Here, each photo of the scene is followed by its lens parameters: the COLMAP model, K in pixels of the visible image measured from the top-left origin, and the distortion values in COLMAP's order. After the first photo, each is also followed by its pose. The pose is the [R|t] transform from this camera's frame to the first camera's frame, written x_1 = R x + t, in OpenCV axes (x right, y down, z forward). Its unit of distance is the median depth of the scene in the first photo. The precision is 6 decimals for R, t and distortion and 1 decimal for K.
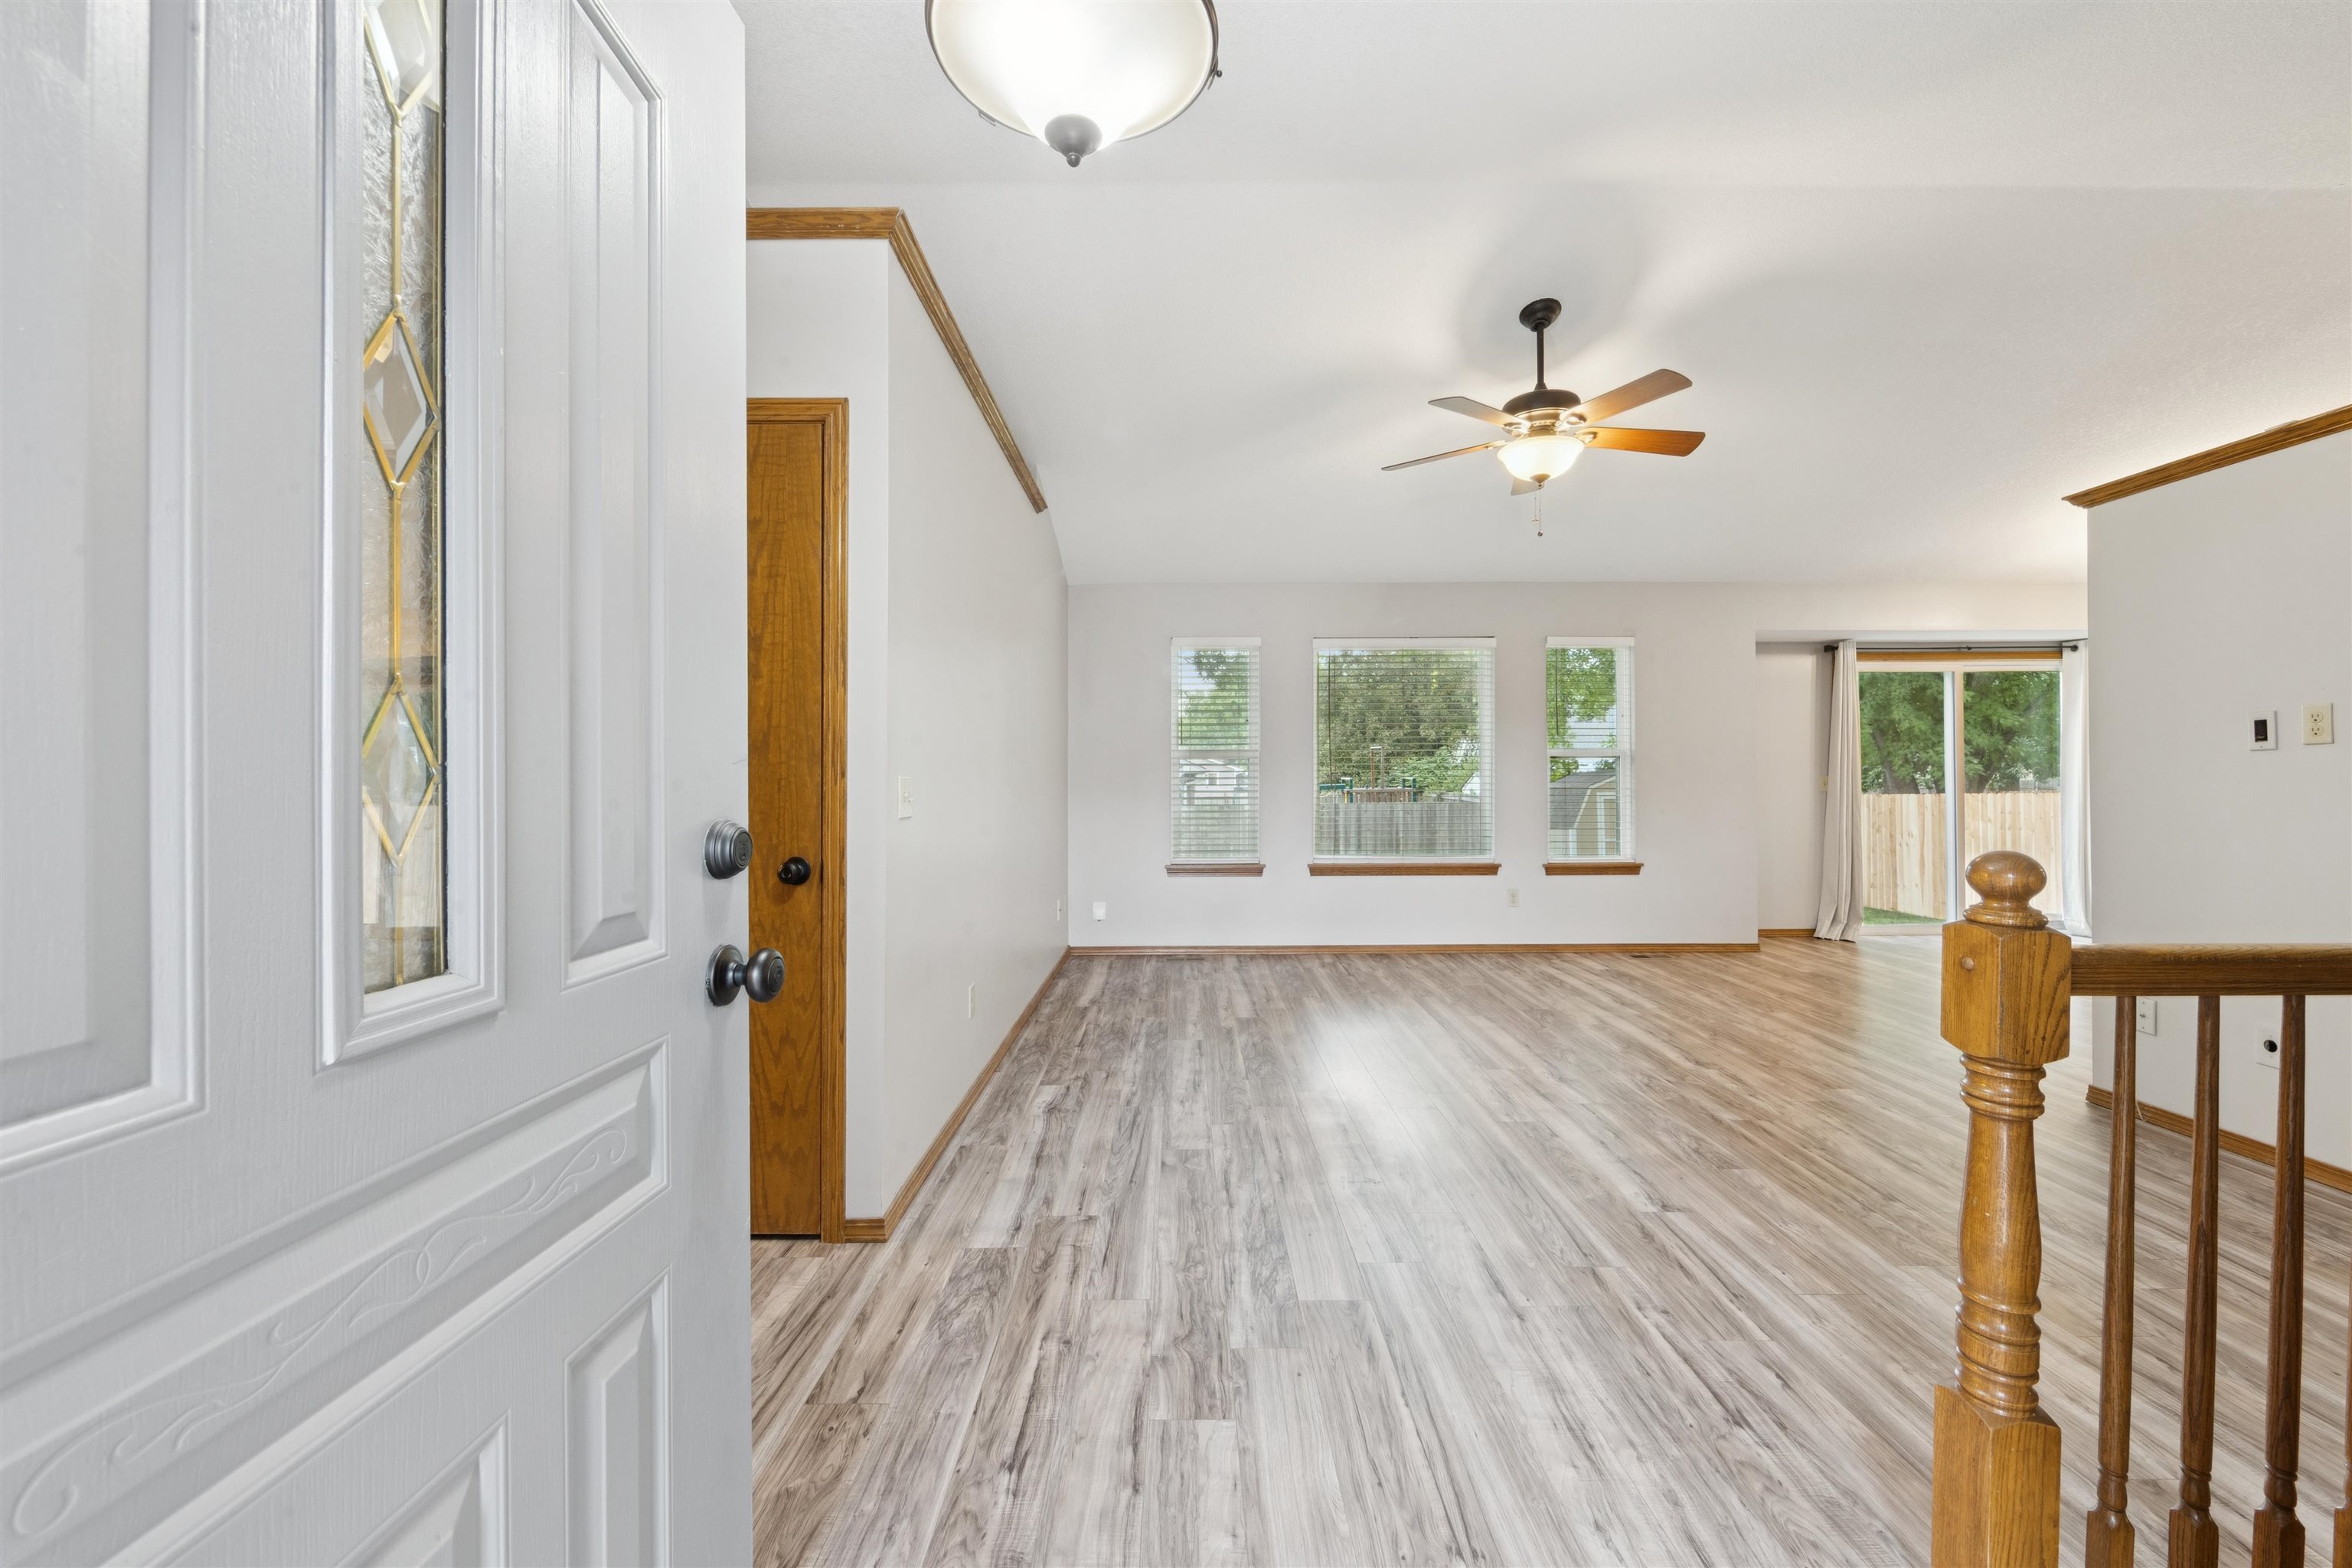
lens RADIAL K [[928.7, 0, 1183.0], [0, 928.7, 773.4], [0, 0, 1]] dist [-0.002388, -0.001142]
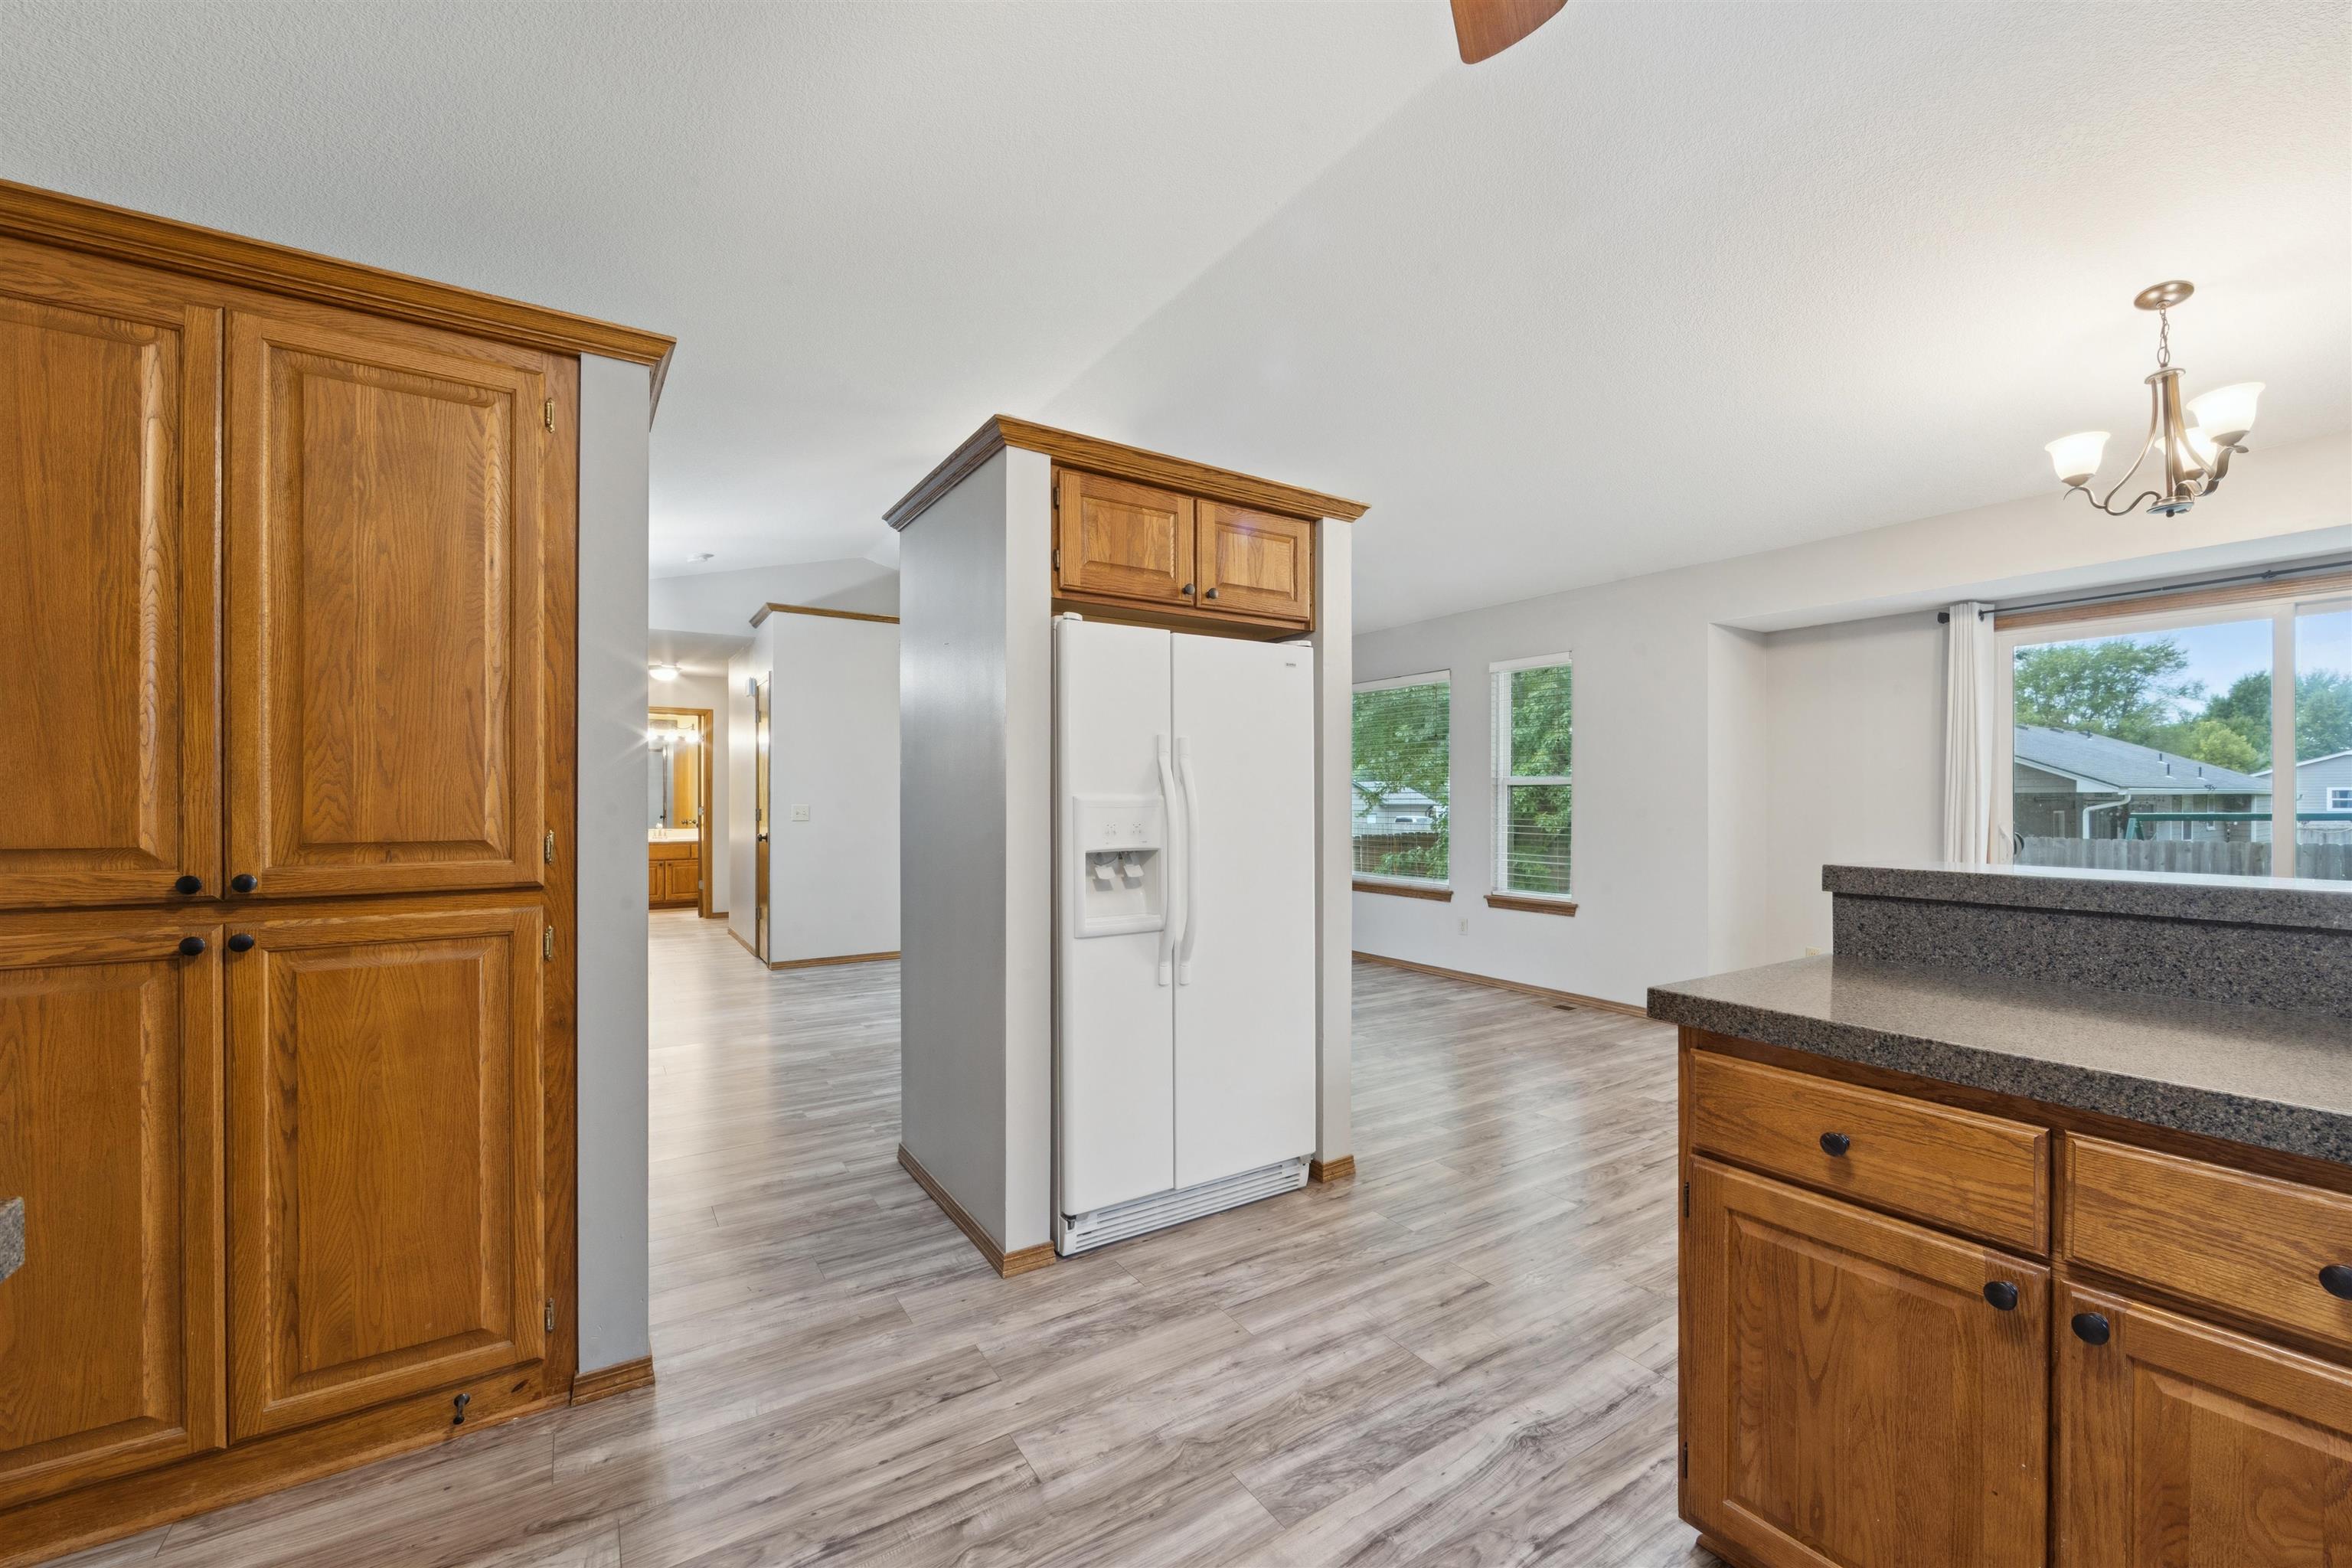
lens RADIAL K [[928.7, 0, 1192.8], [0, 928.7, 804.1], [0, 0, 1]] dist [-0.002388, -0.001142]
pose [[0.548895, 0.009301, -0.835839, 1.857163], [0.001941, 0.999921, 0.012401, -0.020900], [0.835889, -0.008430, 0.548834, 0.359289]]
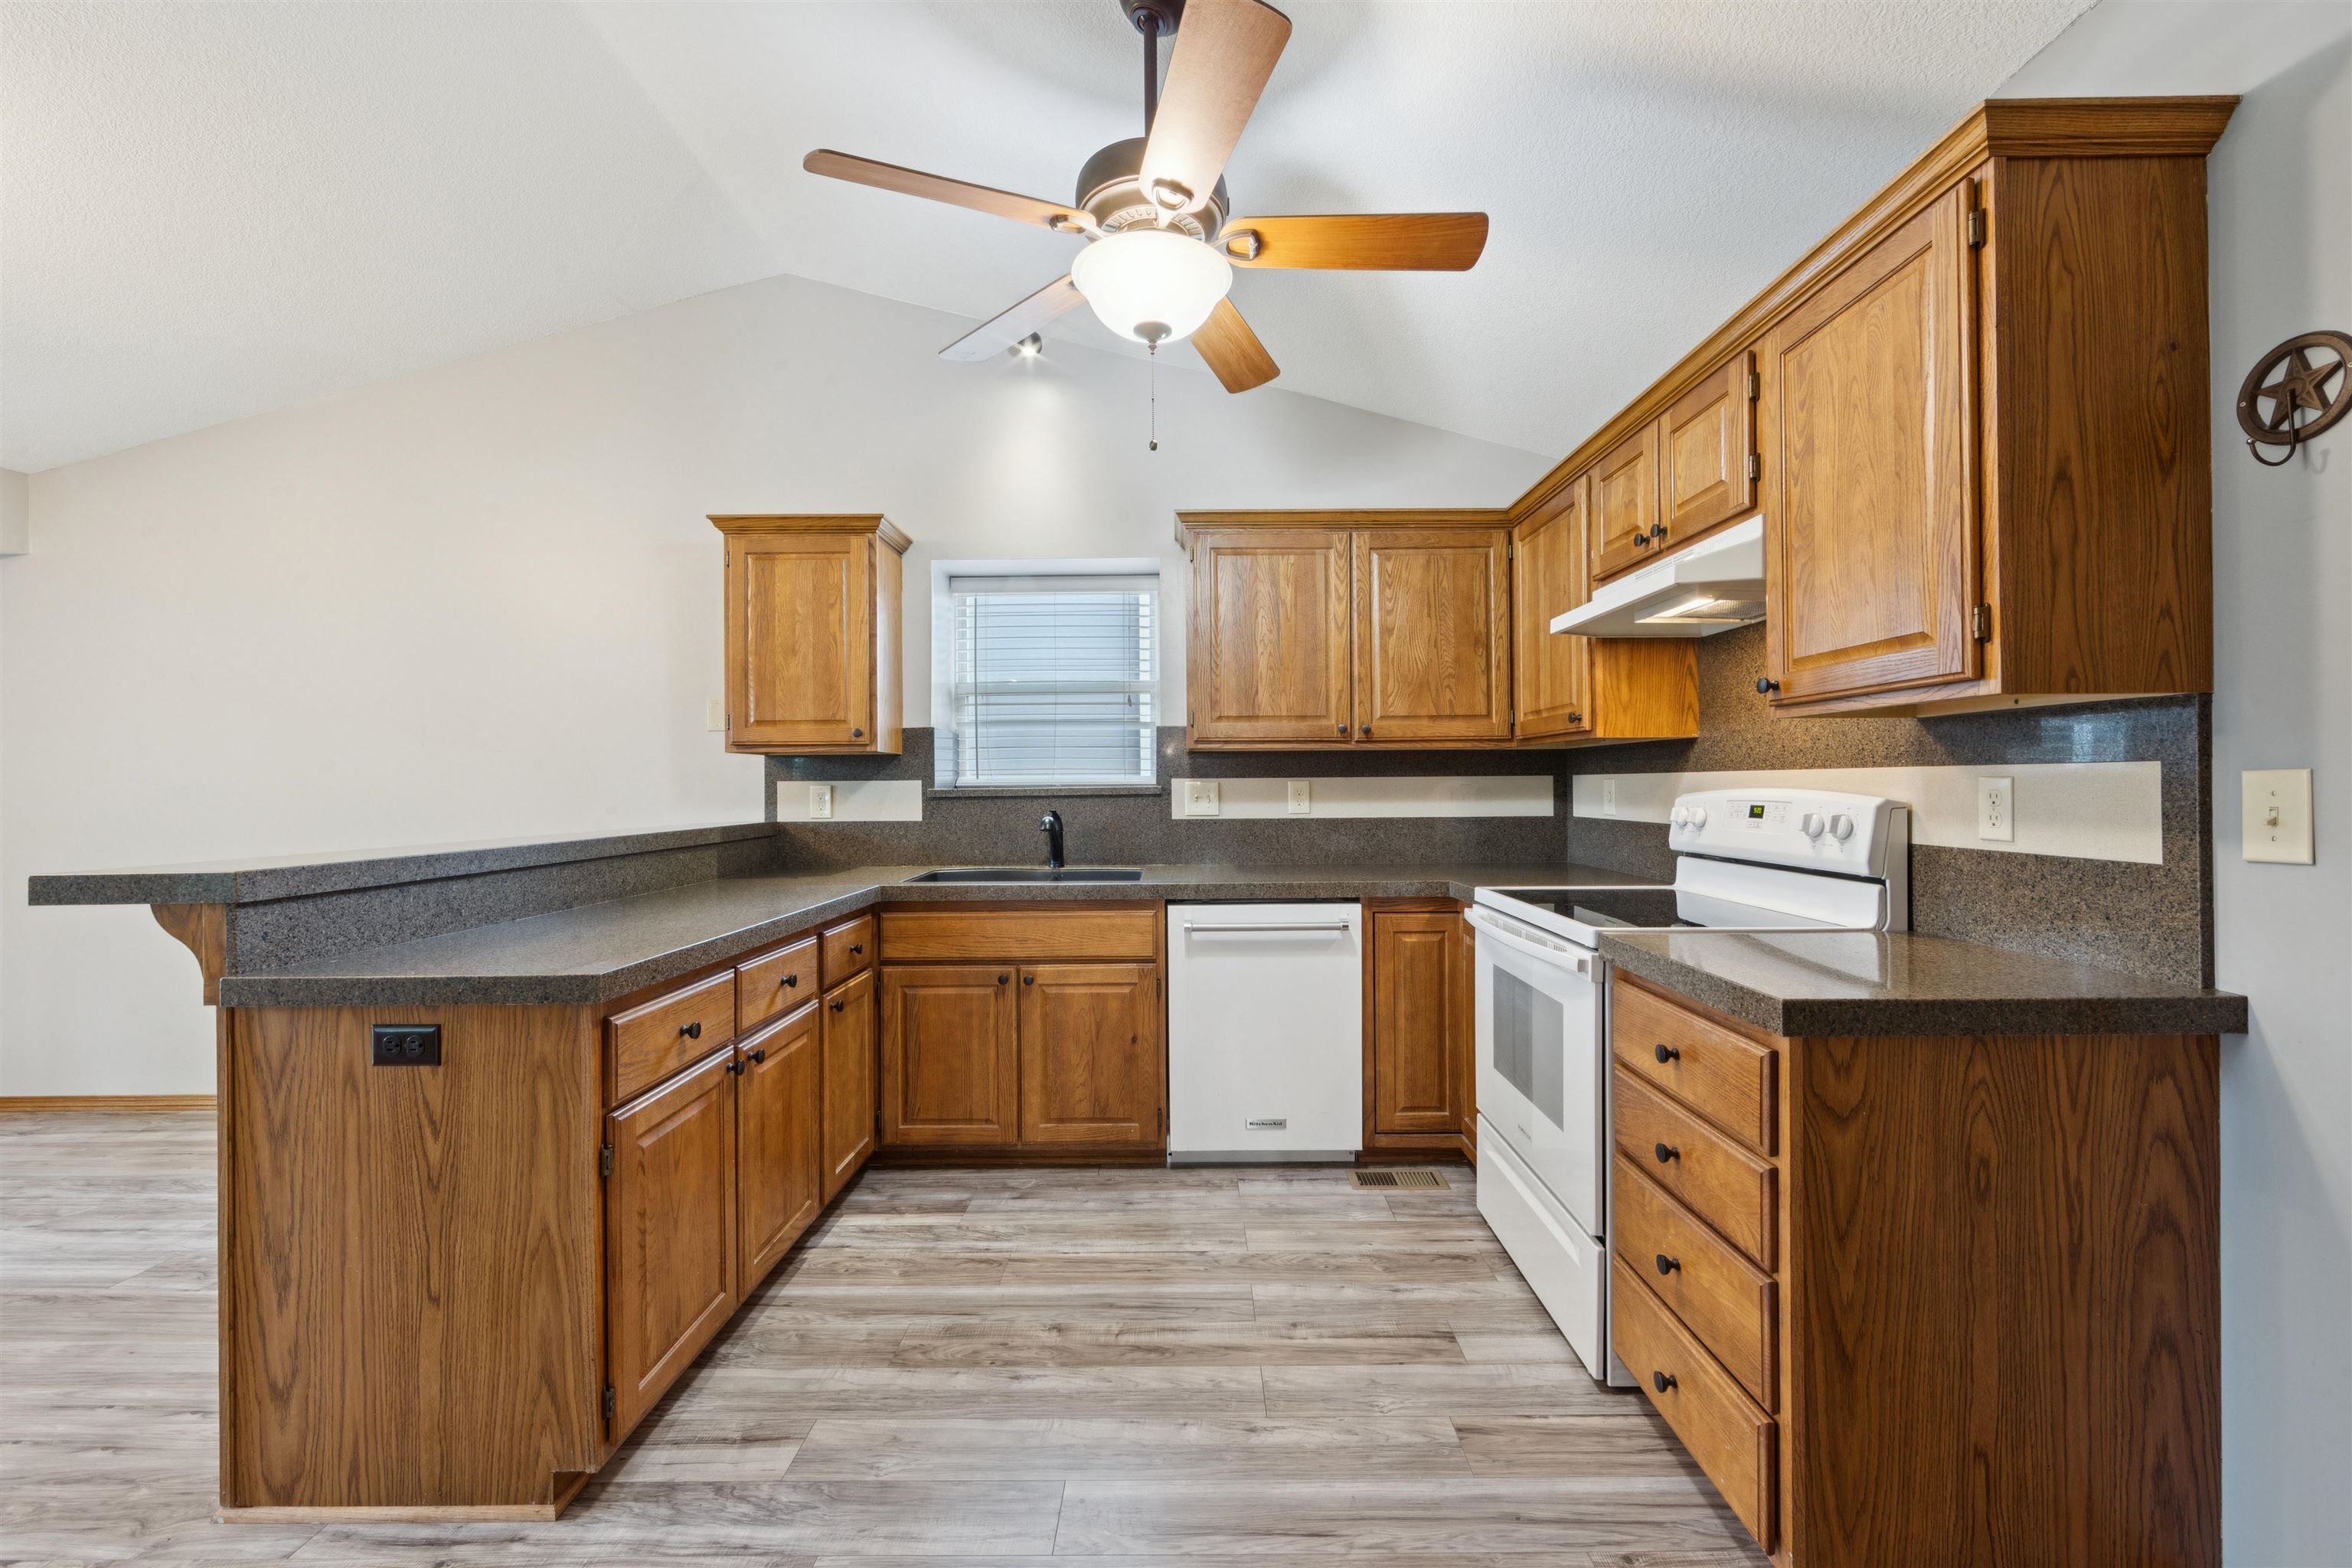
lens RADIAL K [[928.7, 0, 1187.7], [0, 928.7, 779.7], [0, 0, 1]] dist [-0.002388, -0.001142]
pose [[0.001581, 0.008944, 0.999959, 1.175052], [0.004246, 0.999951, -0.008950, -0.017535], [-0.999990, 0.004260, 0.001543, 0.487318]]
